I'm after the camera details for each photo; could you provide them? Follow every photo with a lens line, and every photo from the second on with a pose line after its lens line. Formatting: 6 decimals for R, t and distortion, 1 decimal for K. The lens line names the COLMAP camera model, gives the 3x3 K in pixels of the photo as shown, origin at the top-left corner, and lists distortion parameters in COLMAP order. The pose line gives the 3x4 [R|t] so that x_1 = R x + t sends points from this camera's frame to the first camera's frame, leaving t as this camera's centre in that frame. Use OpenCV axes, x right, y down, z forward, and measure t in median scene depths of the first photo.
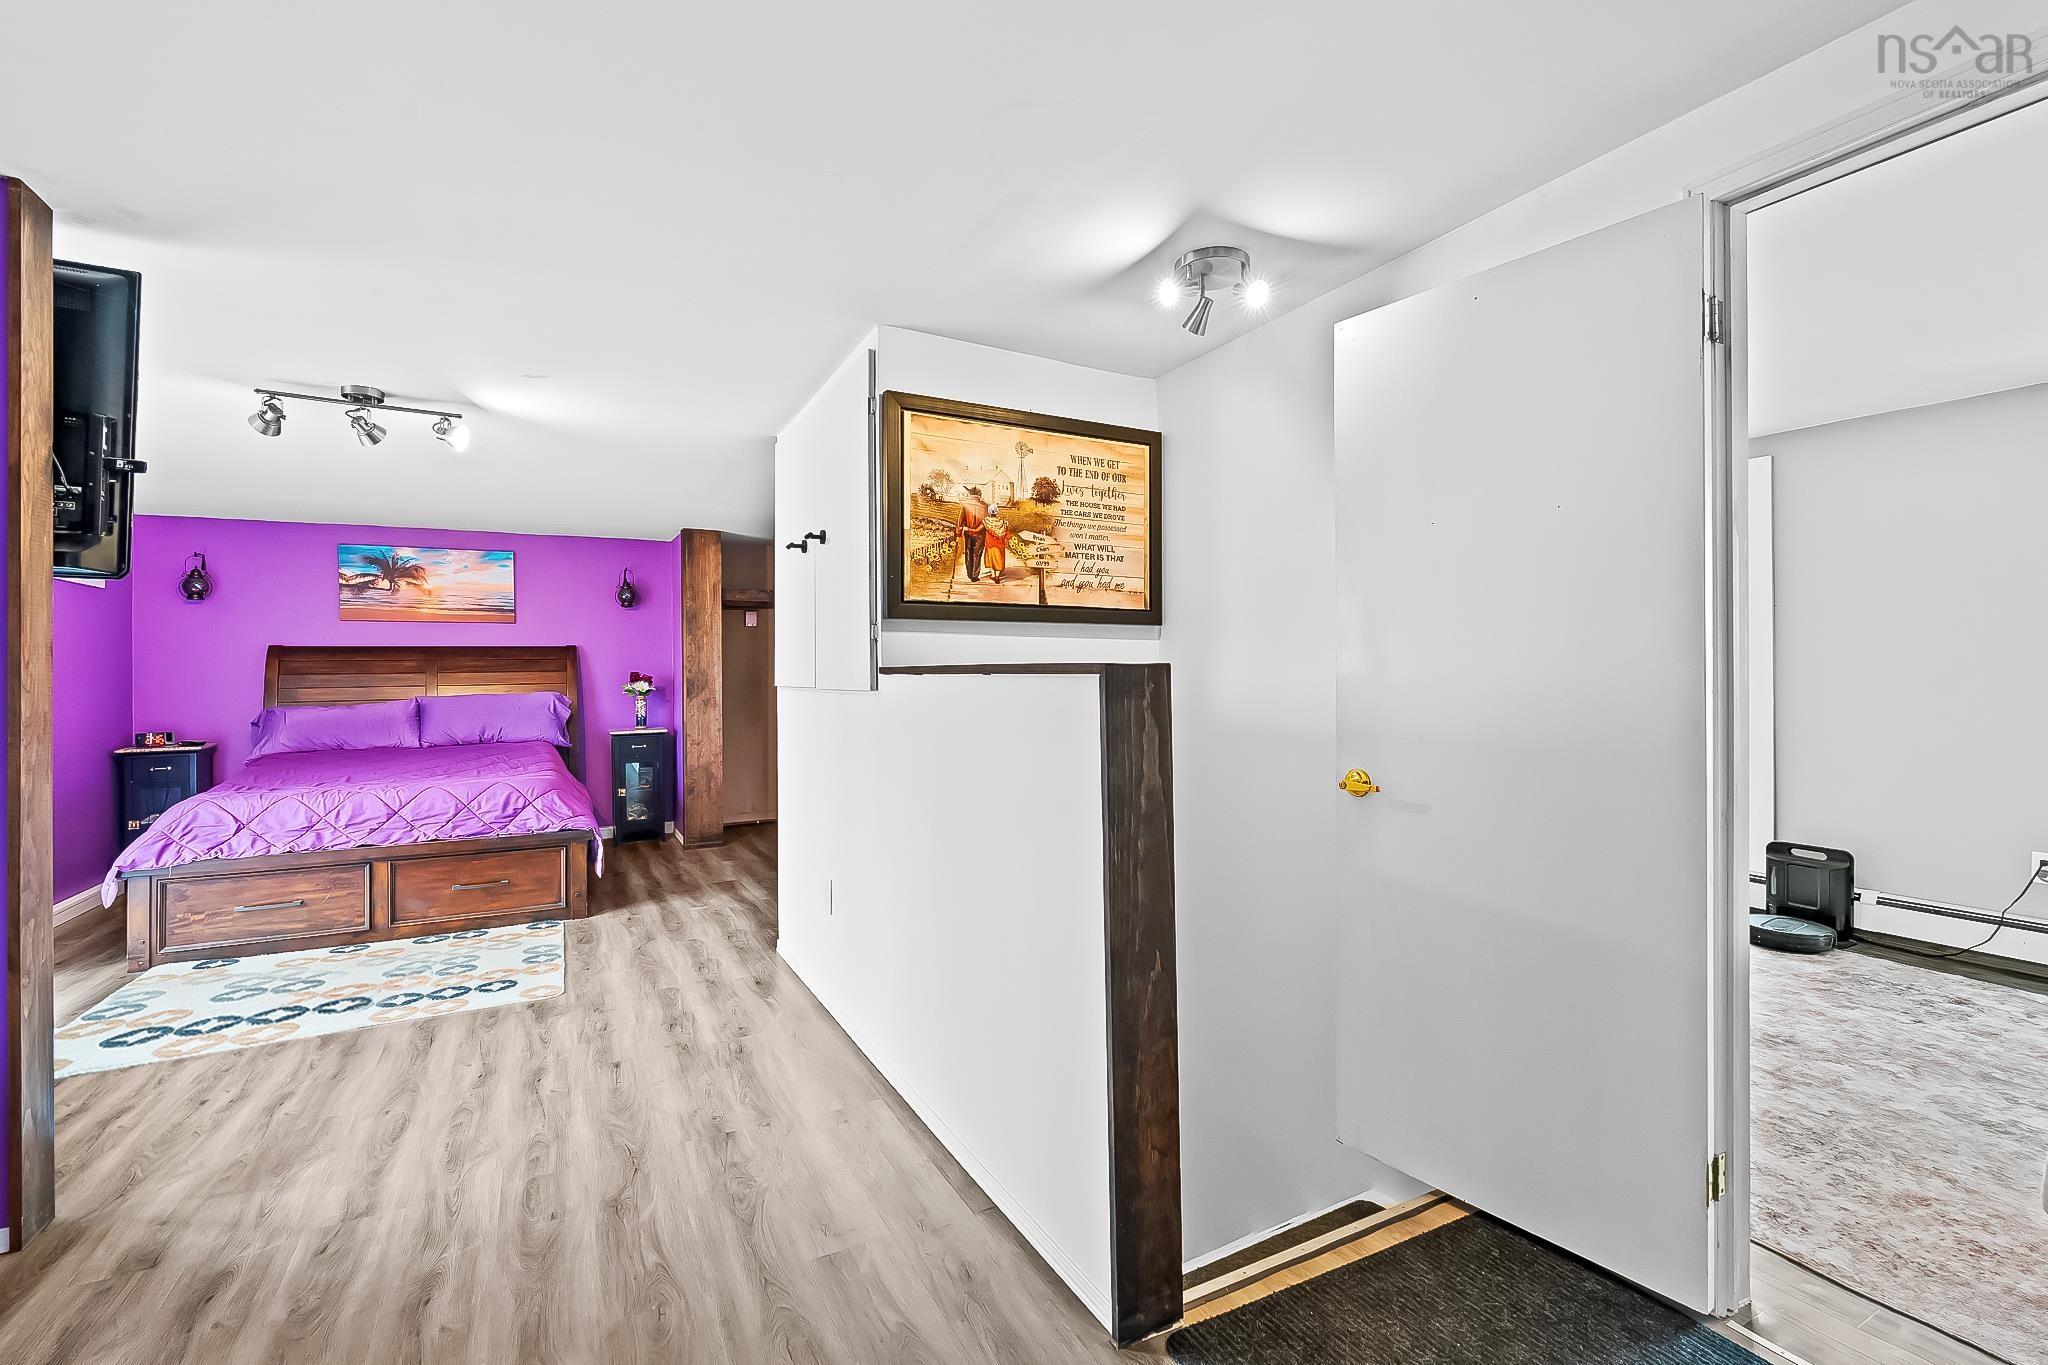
lens RADIAL K [[909.0, 0, 1029.6], [0, 909.0, 676.0], [0, 0, 1]] dist [-0.000875, -0.000997]
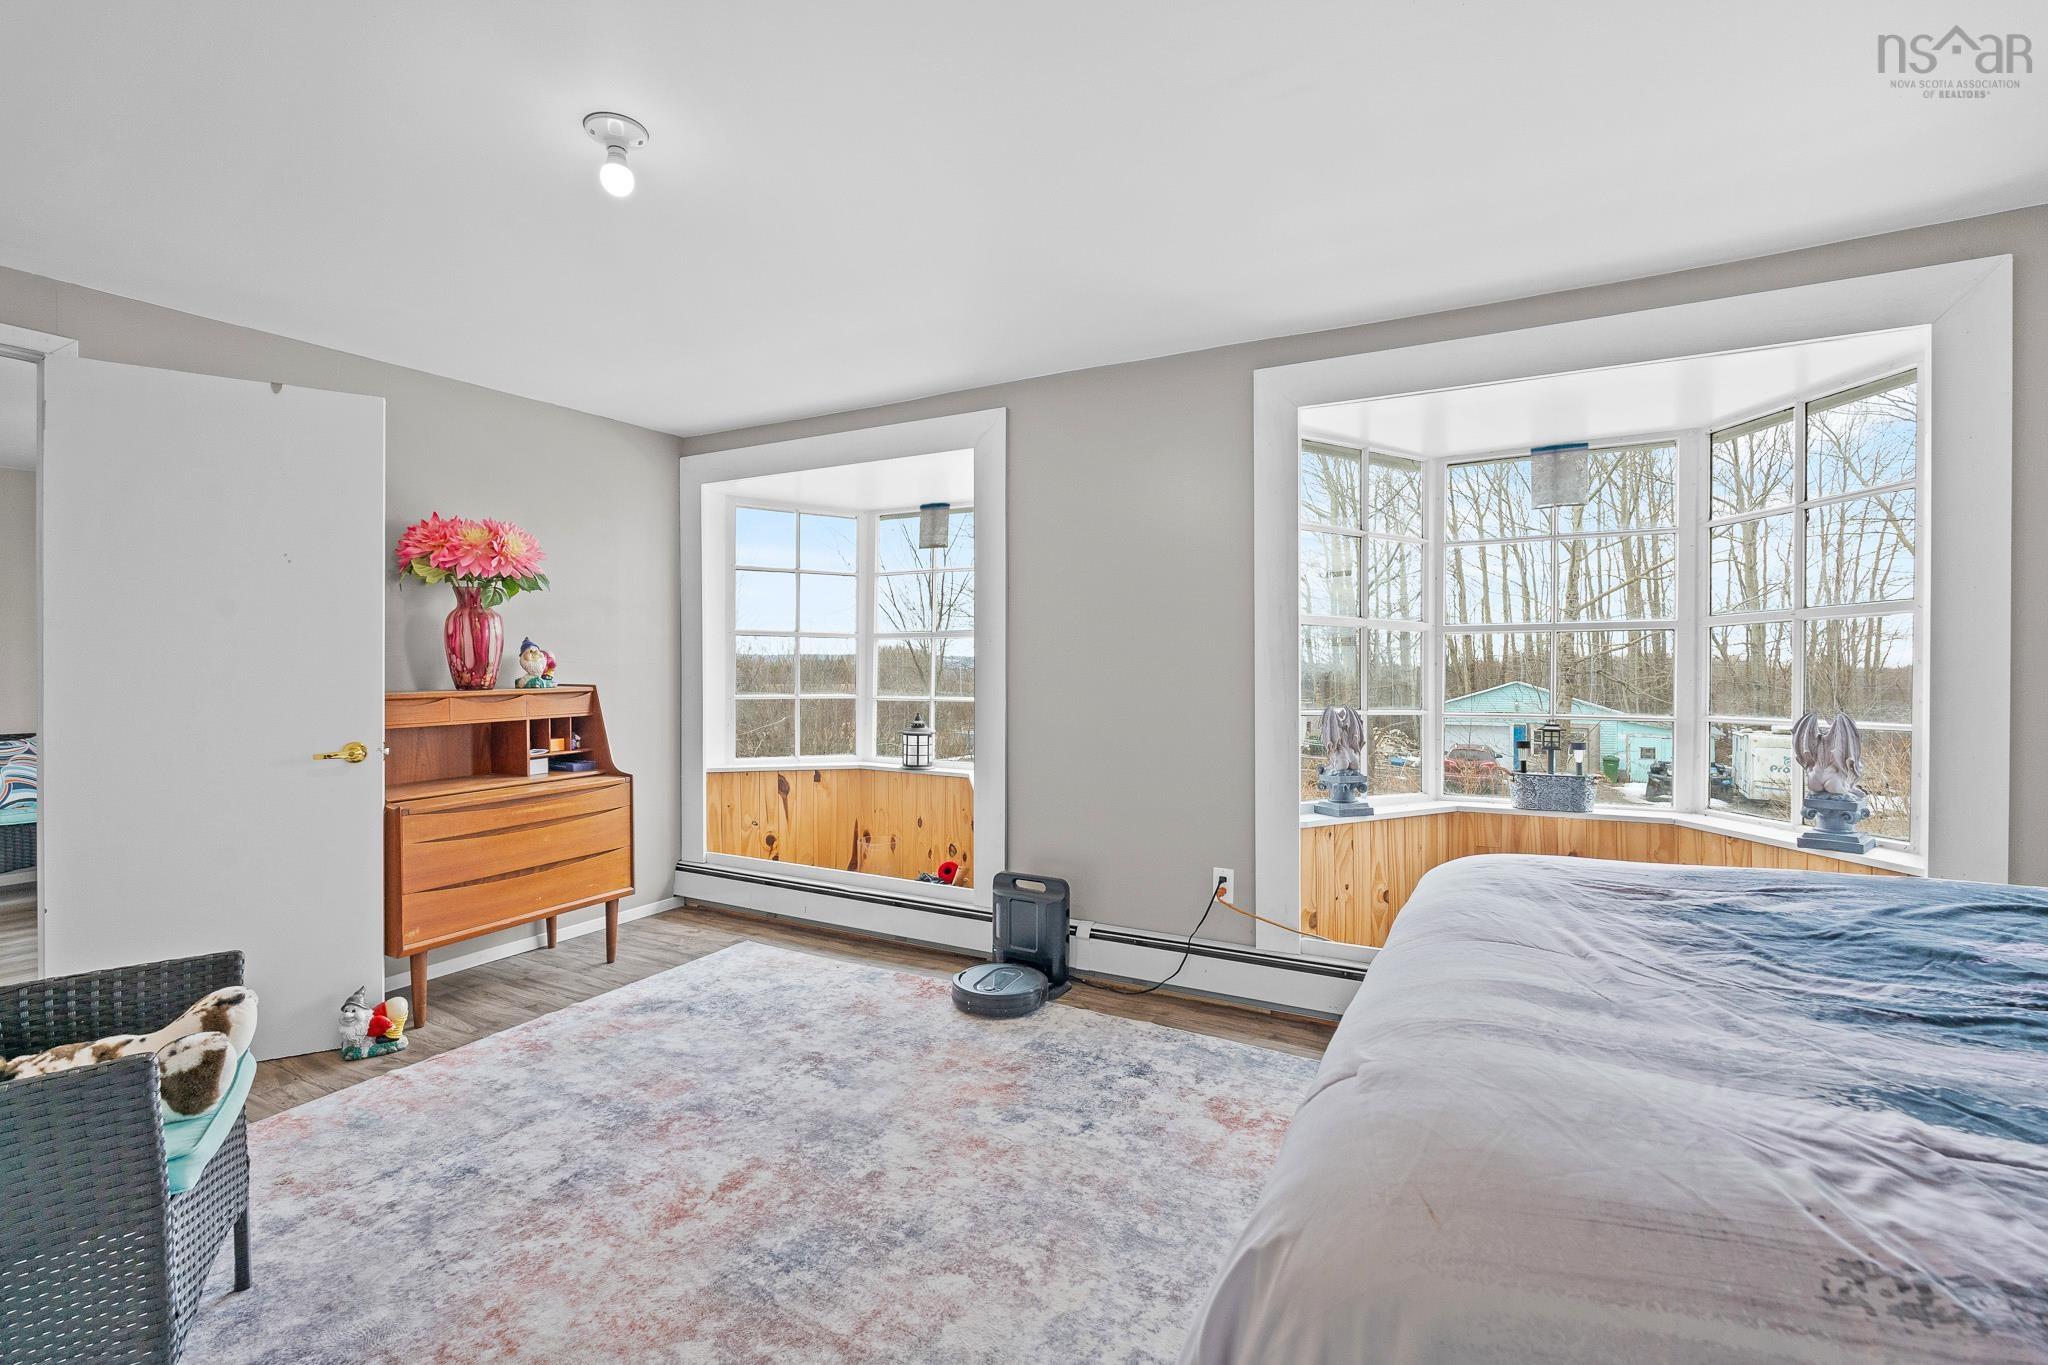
lens RADIAL K [[909.0, 0, 1021.0], [0, 909.0, 685.0], [0, 0, 1]] dist [-0.000875, -0.000997]
pose [[0.839497, 0.000715, 0.543364, 0.463411], [-0.003102, 0.999989, 0.003476, 0.008199], [-0.543356, -0.004604, 0.839490, 0.350667]]
